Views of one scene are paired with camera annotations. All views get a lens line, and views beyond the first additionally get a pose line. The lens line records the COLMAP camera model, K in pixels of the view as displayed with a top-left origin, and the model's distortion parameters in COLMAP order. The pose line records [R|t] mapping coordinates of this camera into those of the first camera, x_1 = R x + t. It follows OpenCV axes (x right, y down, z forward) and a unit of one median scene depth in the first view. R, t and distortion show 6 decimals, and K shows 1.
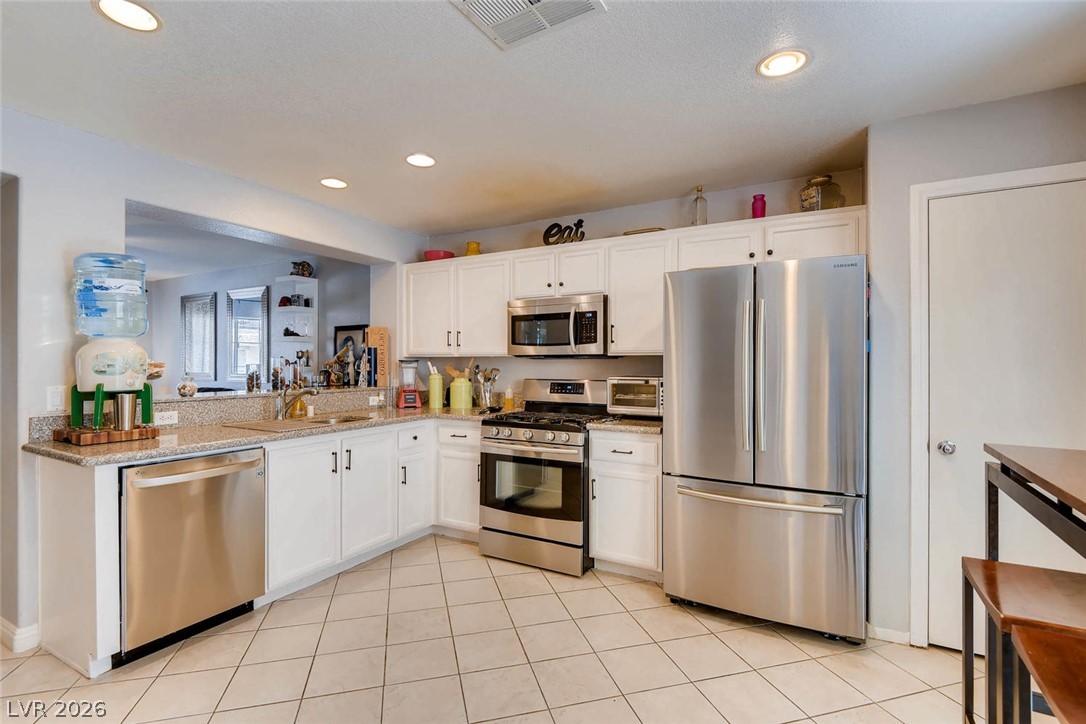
lens RADIAL K [[503.5, 0, 543.0], [0, 503.5, 362.0], [0, 0, 1]] dist [-0.013065, -0.000563]
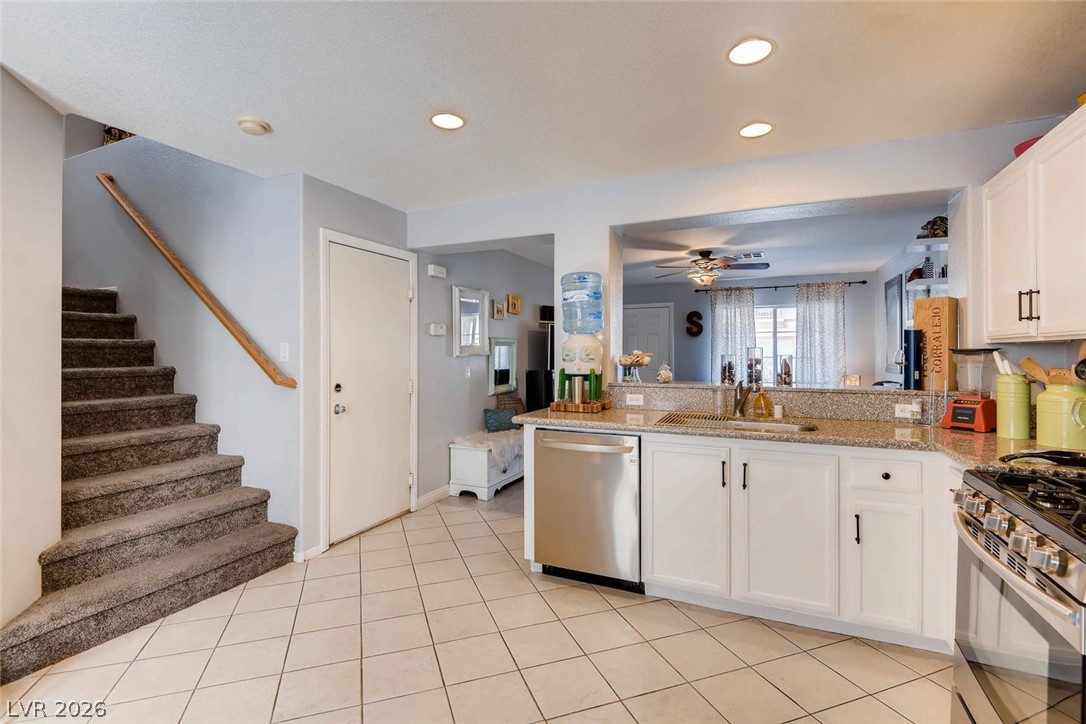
lens RADIAL K [[498.6, 0, 535.3], [0, 498.6, 353.3], [0, 0, 1]] dist [-0.011908, -0.000706]
pose [[0.066349, -0.003020, -0.997792, 0.355199], [-0.000652, 0.999995, -0.003070, 0.004678], [0.997796, 0.000854, 0.066347, 0.596118]]
